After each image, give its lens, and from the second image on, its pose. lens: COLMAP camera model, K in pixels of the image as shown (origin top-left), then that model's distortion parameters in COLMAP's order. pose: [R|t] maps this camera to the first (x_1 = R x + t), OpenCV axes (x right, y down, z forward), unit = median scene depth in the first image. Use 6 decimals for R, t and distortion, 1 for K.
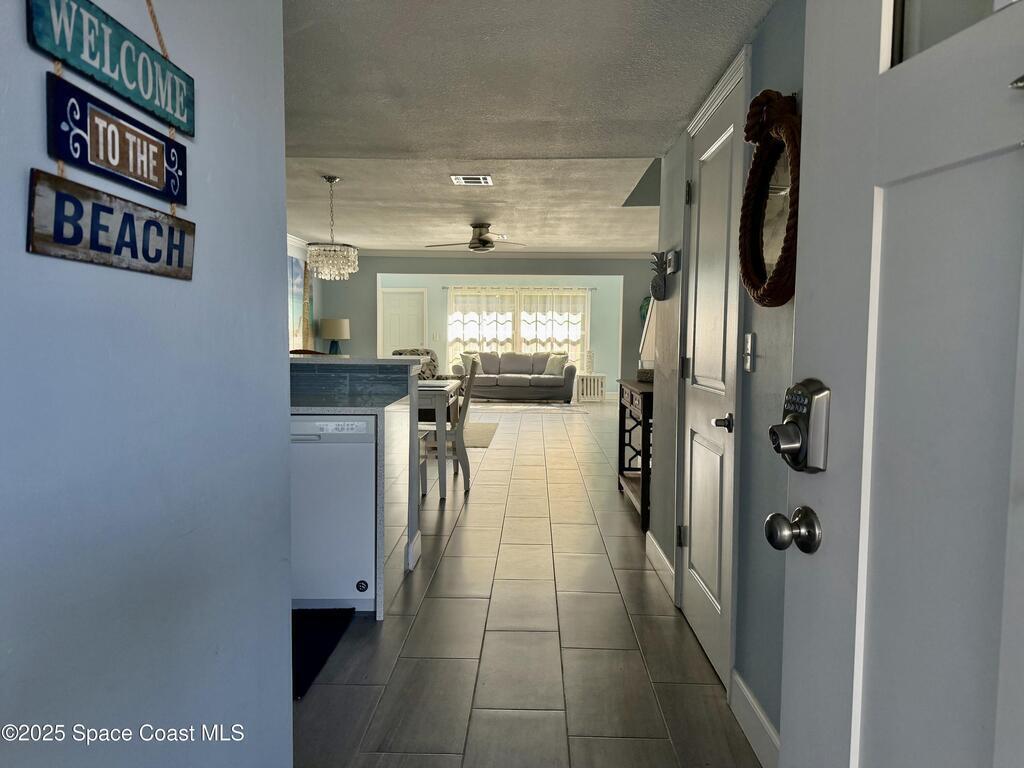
lens RADIAL K [[714.2, 0, 512.0], [0, 714.2, 384.0], [0, 0, 1]] dist [0.151110, -0.225449]
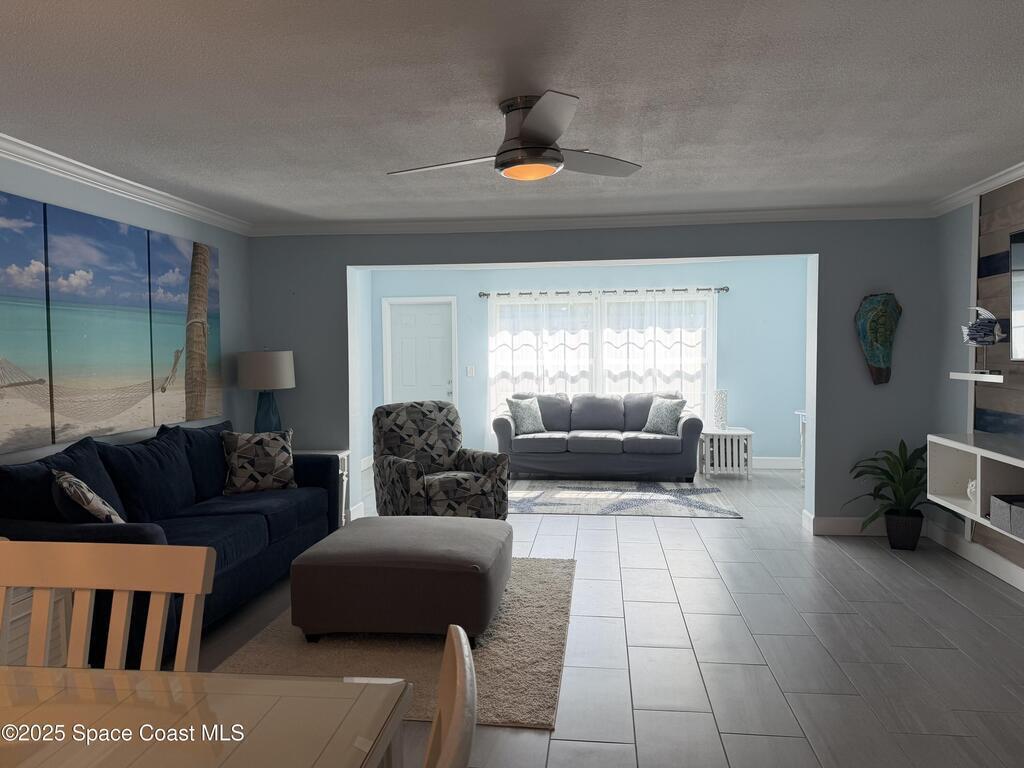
lens RADIAL K [[714.2, 0, 512.0], [0, 714.2, 384.0], [0, 0, 1]] dist [0.151110, -0.225449]
pose [[0.995631, -0.014172, -0.092292, -0.010306], [0.012122, 0.999668, -0.022729, -0.040574], [0.092583, 0.021511, 0.995473, 0.378686]]
